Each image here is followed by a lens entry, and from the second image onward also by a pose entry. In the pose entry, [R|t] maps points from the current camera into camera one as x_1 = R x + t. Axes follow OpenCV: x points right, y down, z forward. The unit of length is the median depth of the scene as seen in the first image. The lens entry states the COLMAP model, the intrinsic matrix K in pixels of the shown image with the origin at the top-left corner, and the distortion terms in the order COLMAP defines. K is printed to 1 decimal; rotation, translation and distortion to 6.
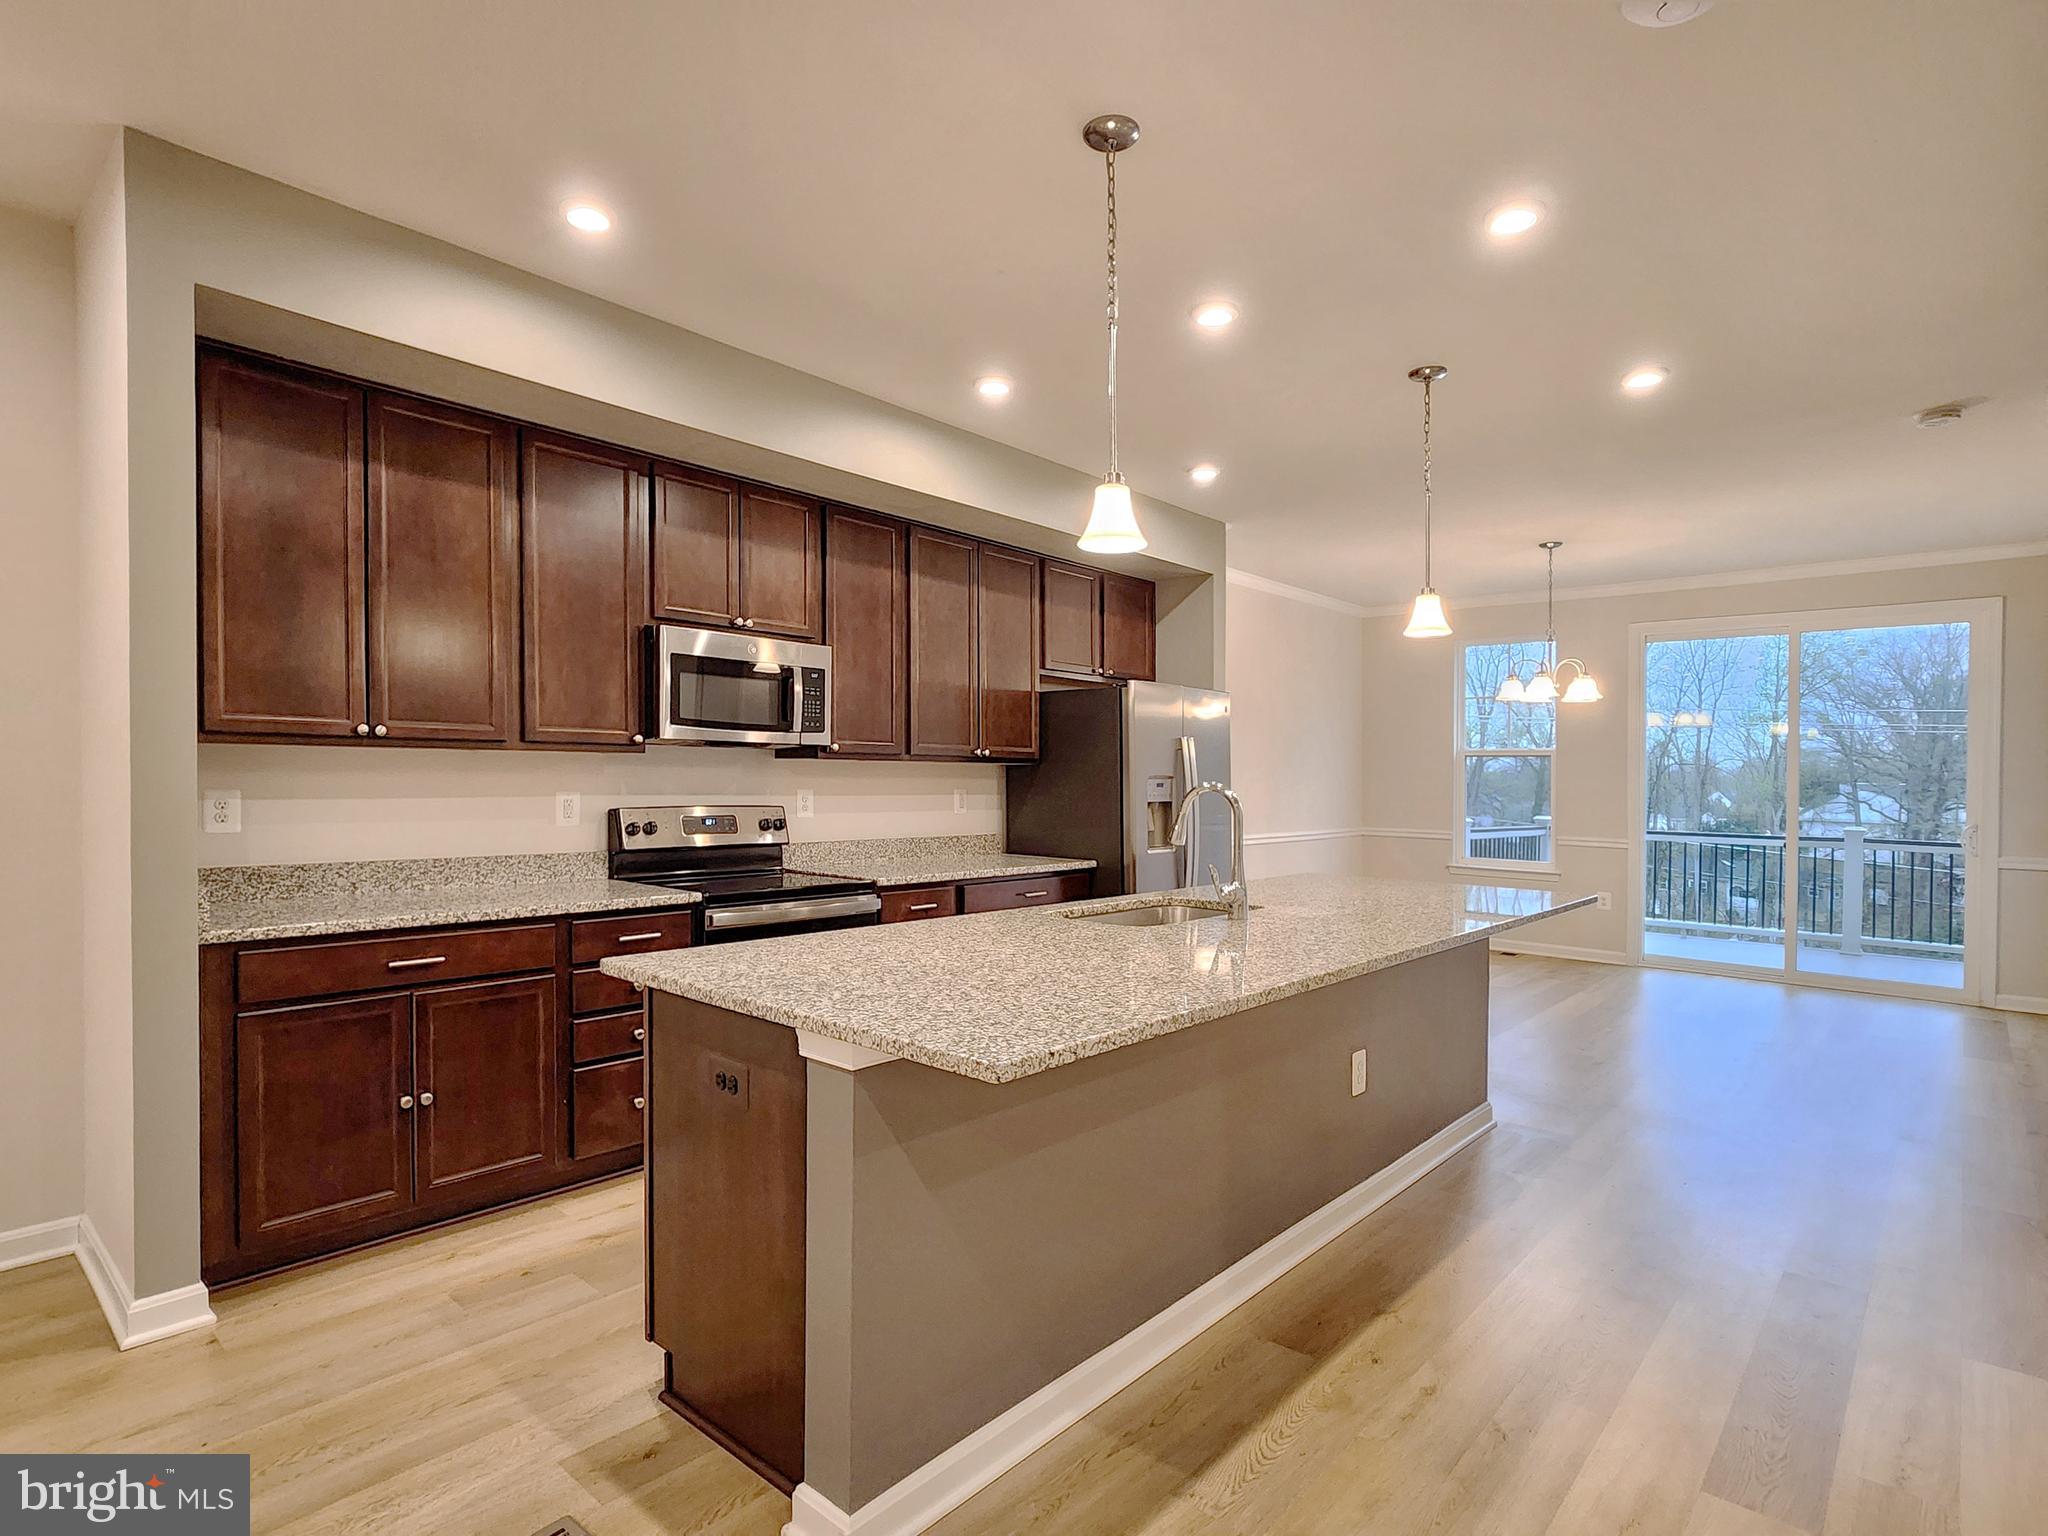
lens RADIAL K [[1059.1, 0, 1012.2], [0, 1059.1, 771.6], [0, 0, 1]] dist [-0.004602, 0.001354]
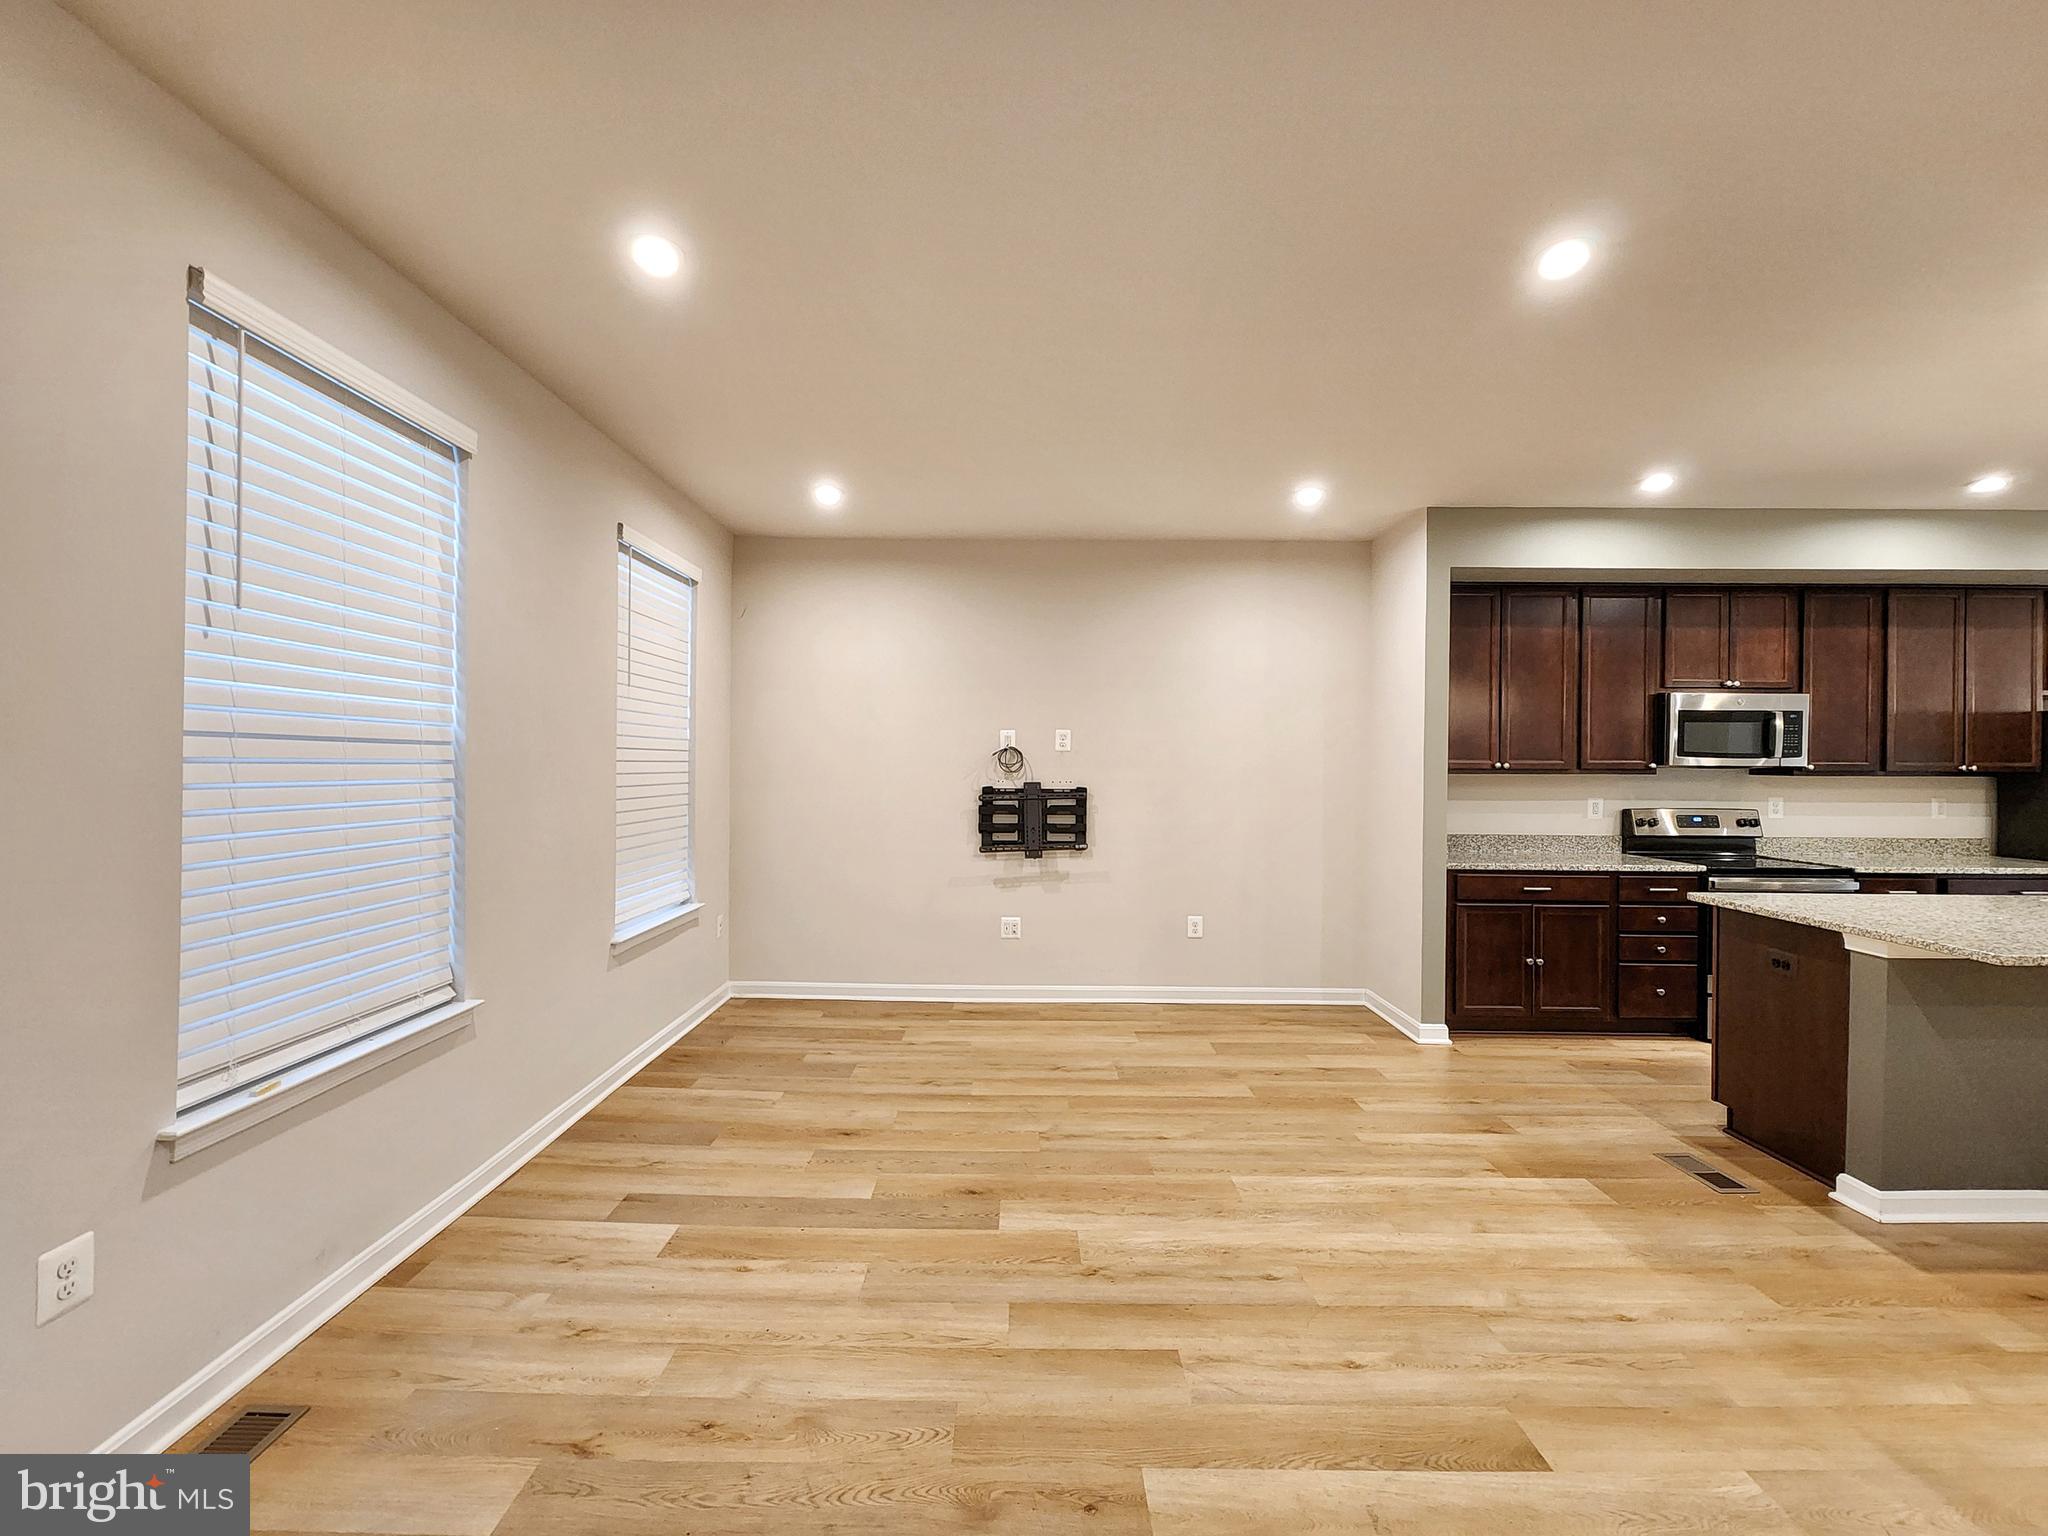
lens RADIAL K [[863.5, 0, 1016.9], [0, 863.5, 785.0], [0, 0, 1]] dist [0.001004, -0.003356]
pose [[0.661492, 0.008068, -0.749909, -0.012648], [0.006845, 0.999836, 0.016795, -0.026332], [0.749921, -0.016243, 0.661328, -0.488720]]
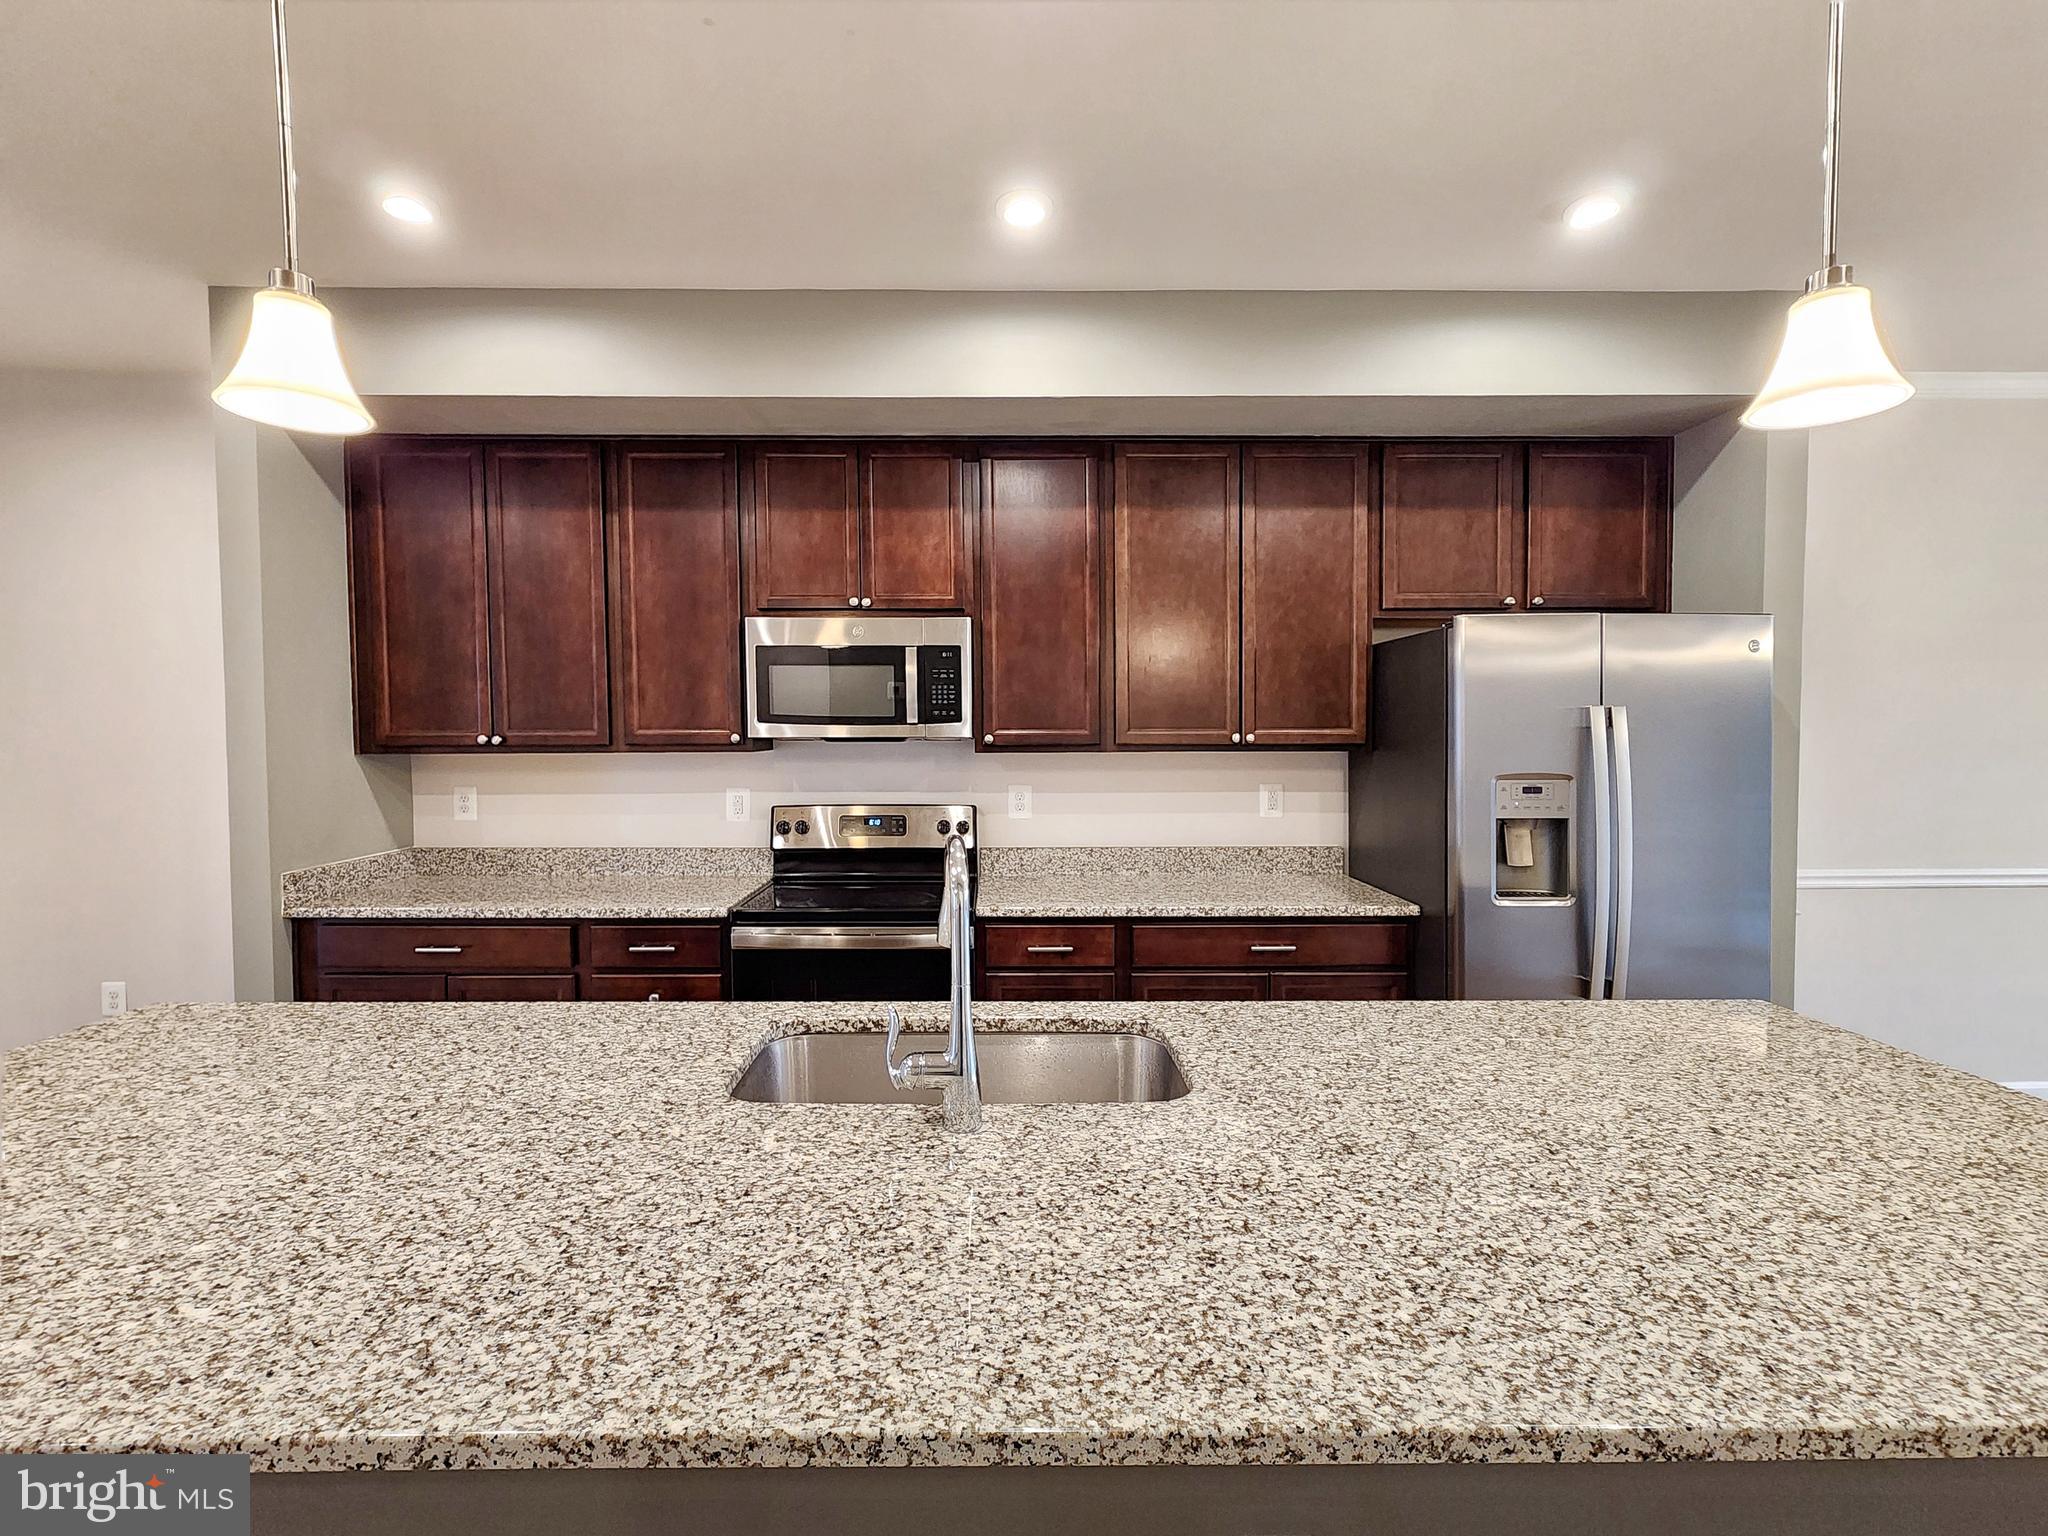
lens RADIAL K [[906.3, 0, 1002.9], [0, 906.3, 775.8], [0, 0, 1]] dist [0.001523, 0.000040]
pose [[0.672922, 0.021592, -0.739398, 0.370099], [0.014664, 0.998988, 0.042518, -0.024662], [0.739568, -0.039454, 0.671924, 0.539516]]
